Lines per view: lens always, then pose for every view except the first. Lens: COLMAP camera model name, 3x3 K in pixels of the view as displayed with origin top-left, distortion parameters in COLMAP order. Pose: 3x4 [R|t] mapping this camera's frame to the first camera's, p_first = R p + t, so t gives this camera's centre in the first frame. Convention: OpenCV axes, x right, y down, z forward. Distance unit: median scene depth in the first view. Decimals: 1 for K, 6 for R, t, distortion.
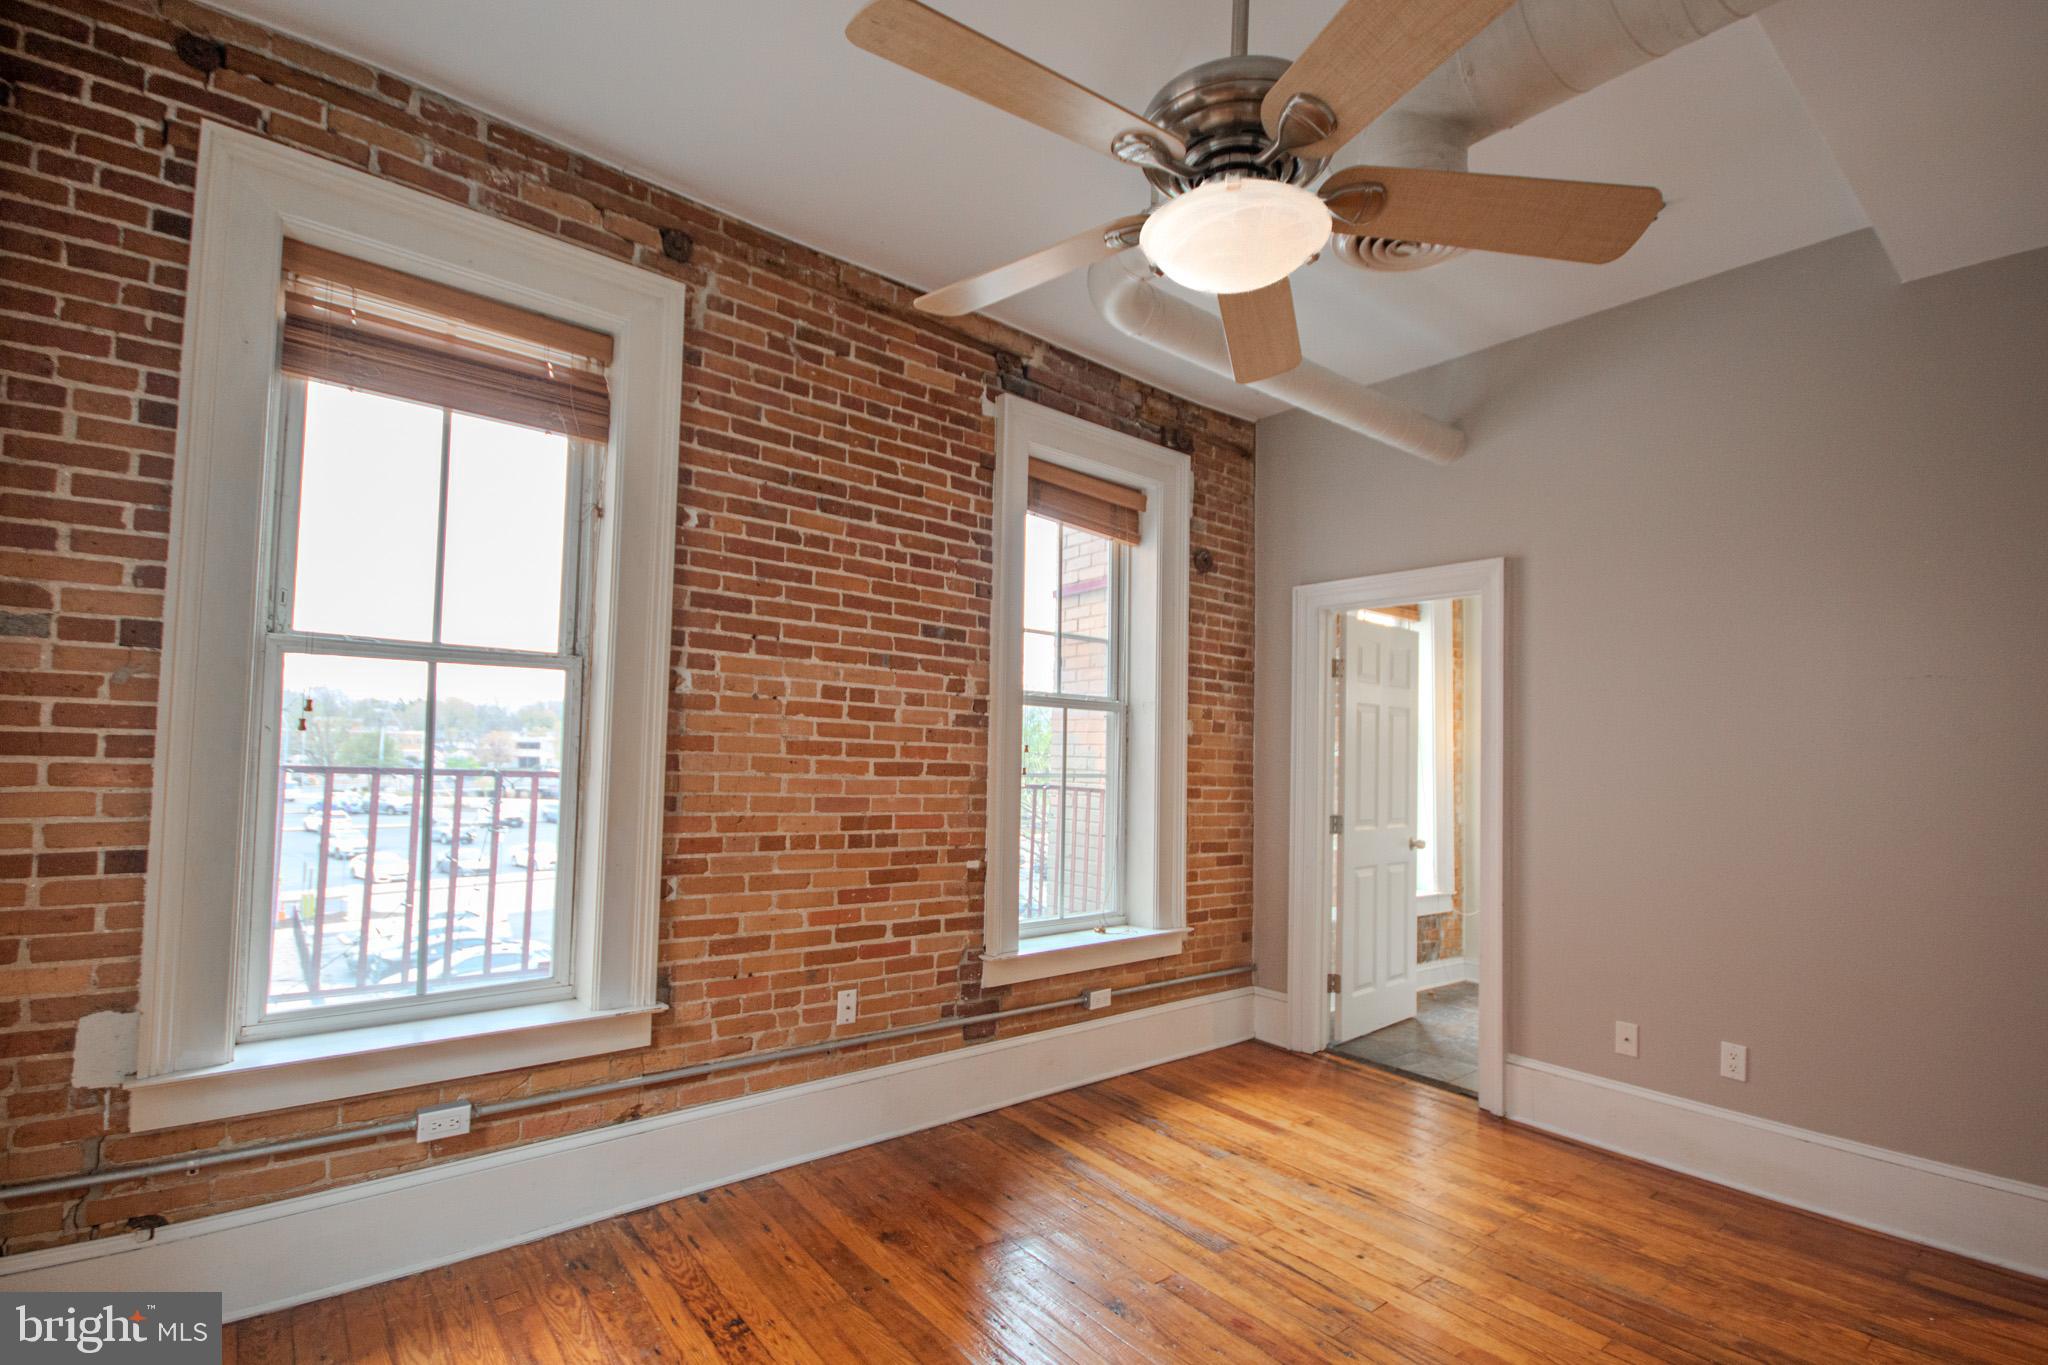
lens RADIAL K [[962.4, 0, 1035.0], [0, 962.4, 712.6], [0, 0, 1]] dist [0.002241, -0.008588]
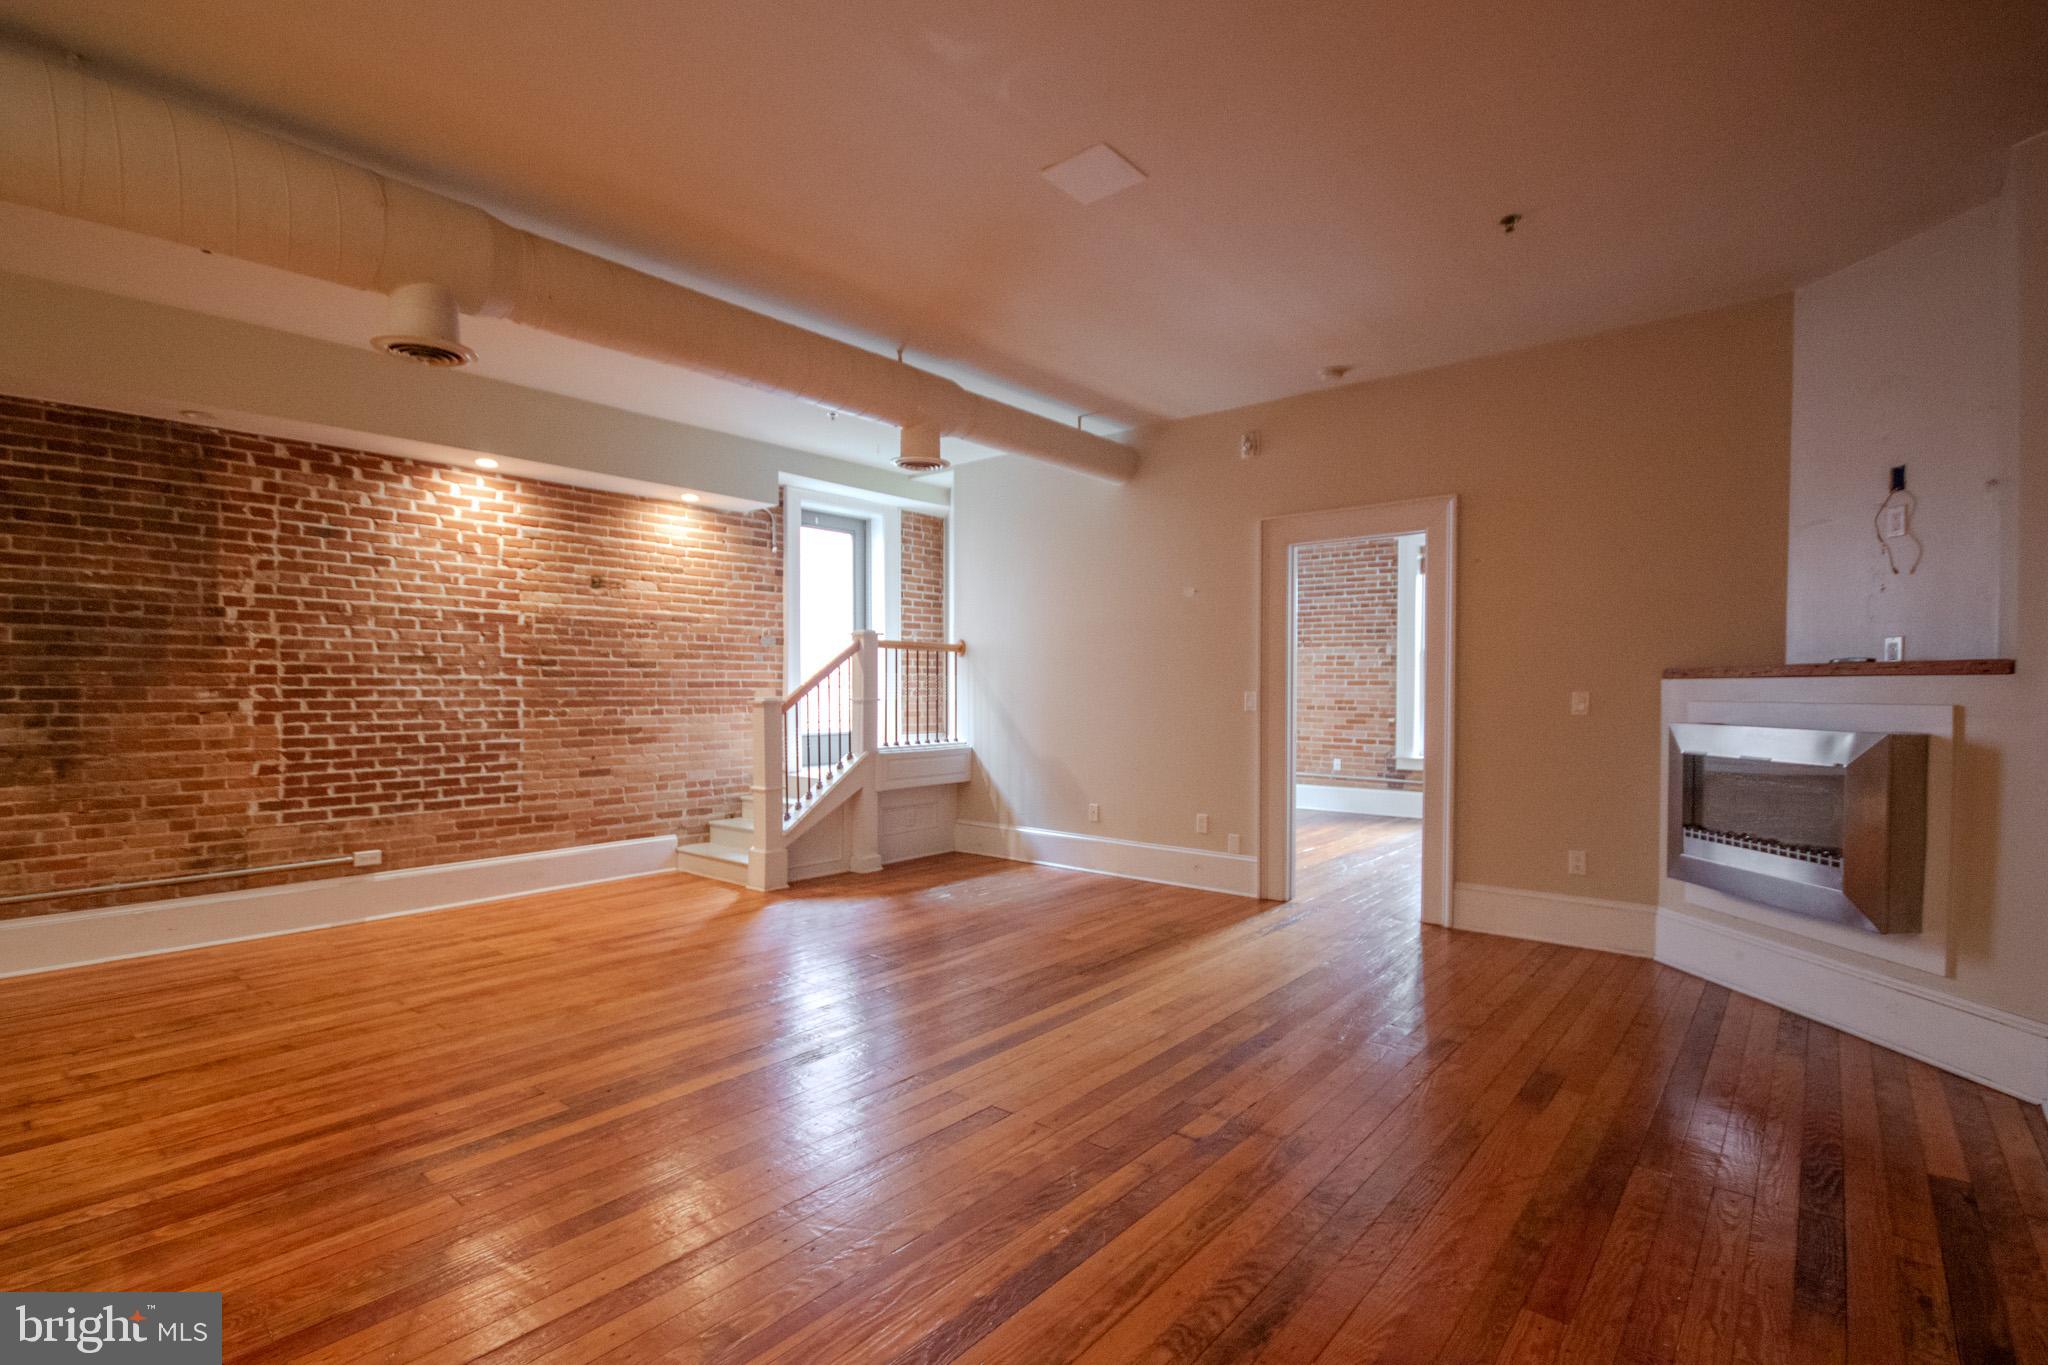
lens RADIAL K [[945.5, 0, 1031.5], [0, 945.5, 714.3], [0, 0, 1]] dist [0.002699, -0.000314]
pose [[0.202867, 0.000314, -0.979206, 2.339292], [0.046385, 0.998874, 0.009930, 0.078159], [0.978107, -0.047435, 0.202624, -0.467823]]
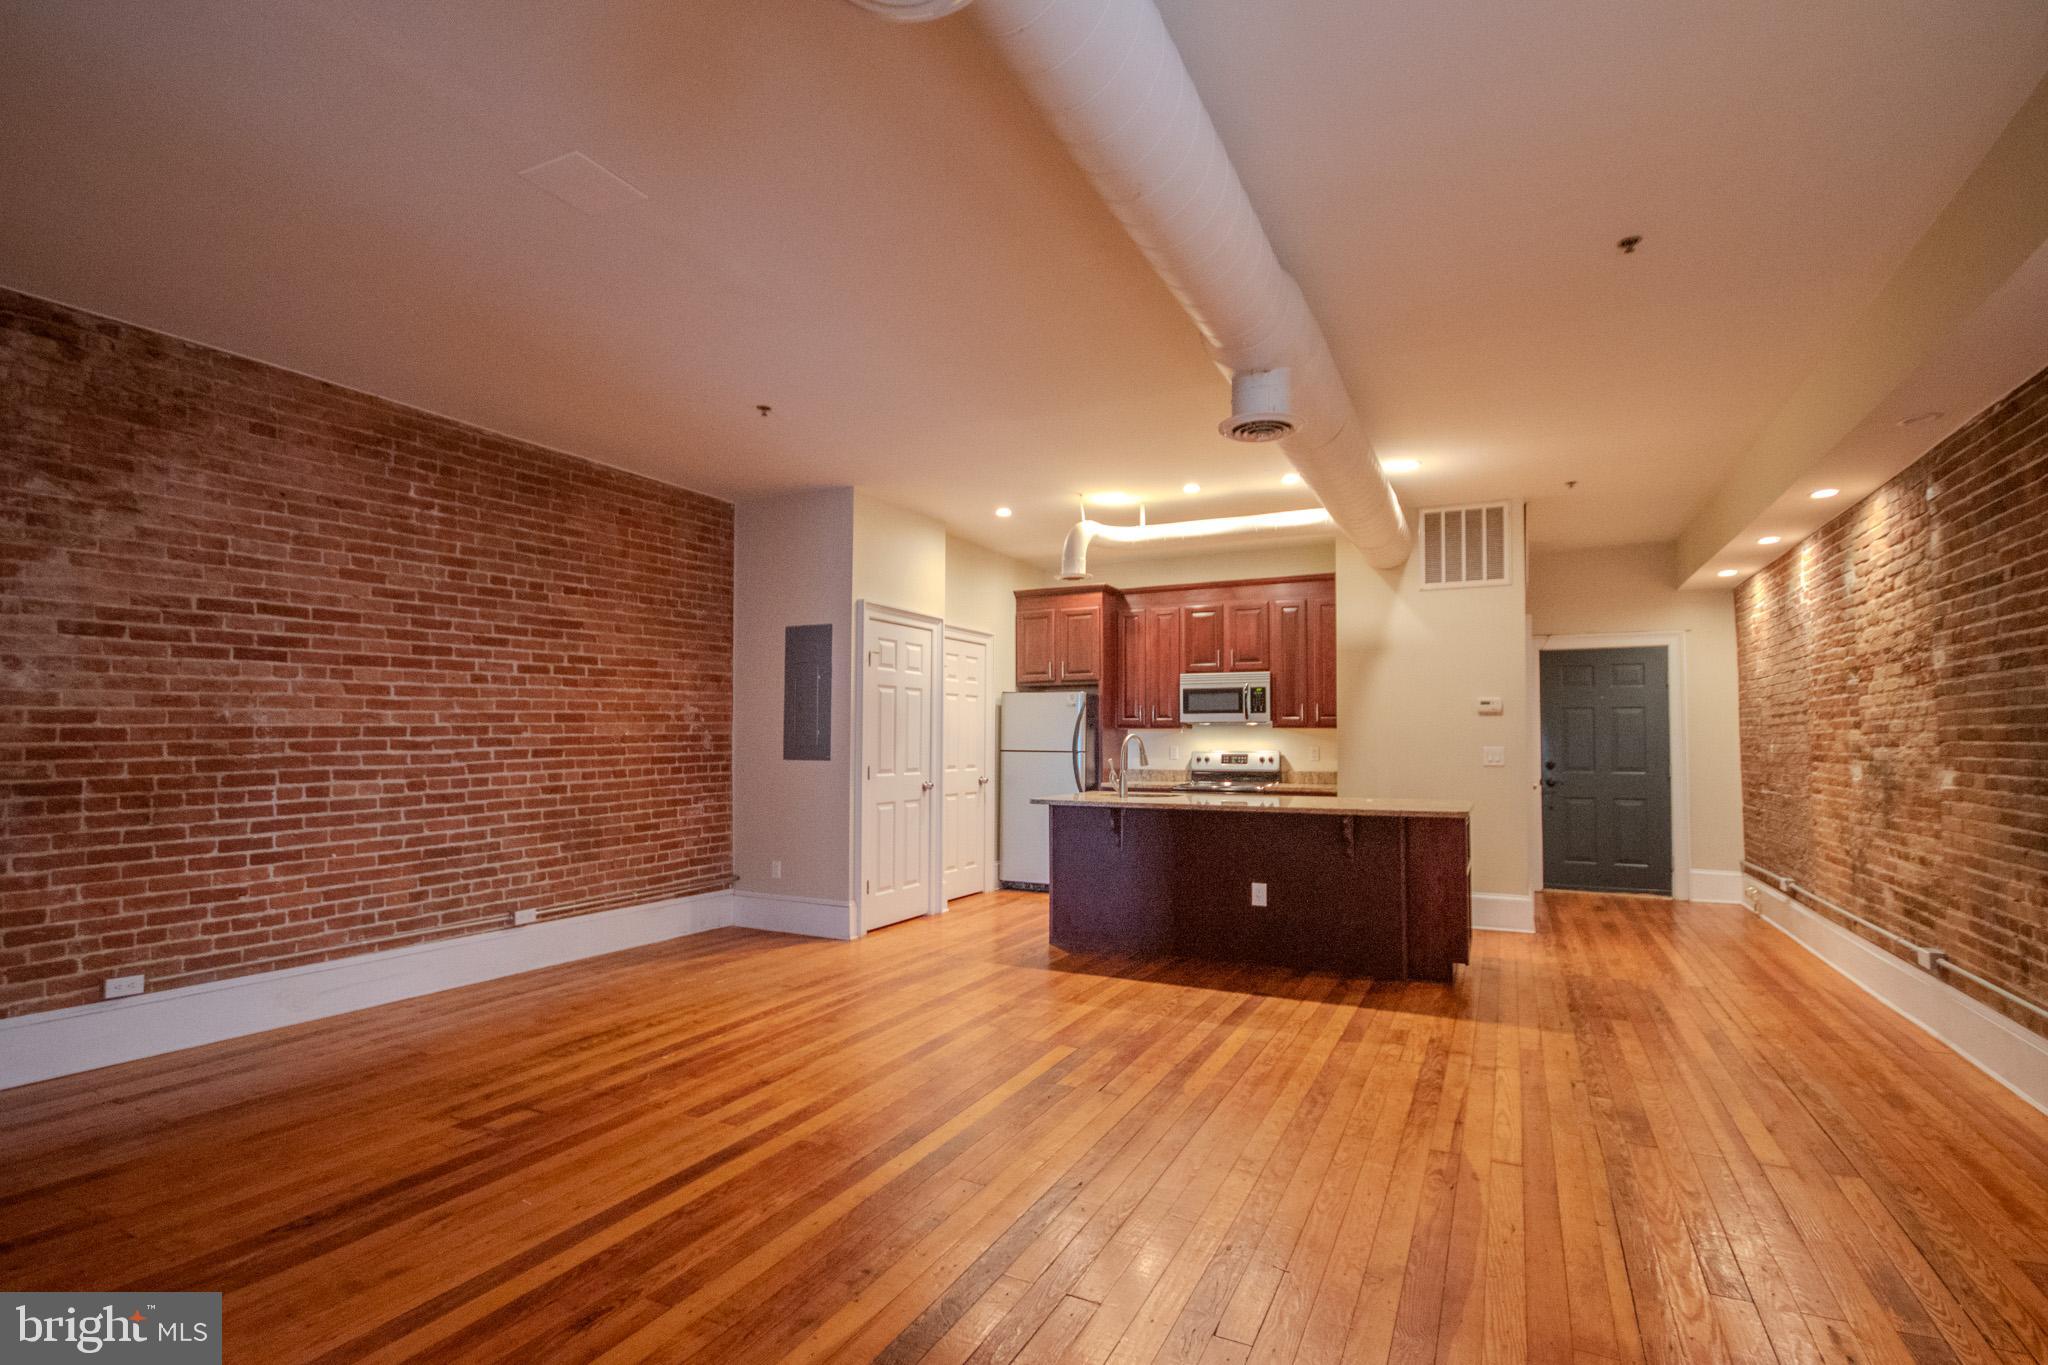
lens RADIAL K [[962.4, 0, 1035.0], [0, 962.4, 712.6], [0, 0, 1]] dist [0.002241, -0.008588]
pose [[-0.429118, 0.000615, 0.903248, 0.507065], [-0.050622, 0.998412, -0.024730, 0.035629], [-0.901829, -0.056337, -0.428406, -0.217184]]
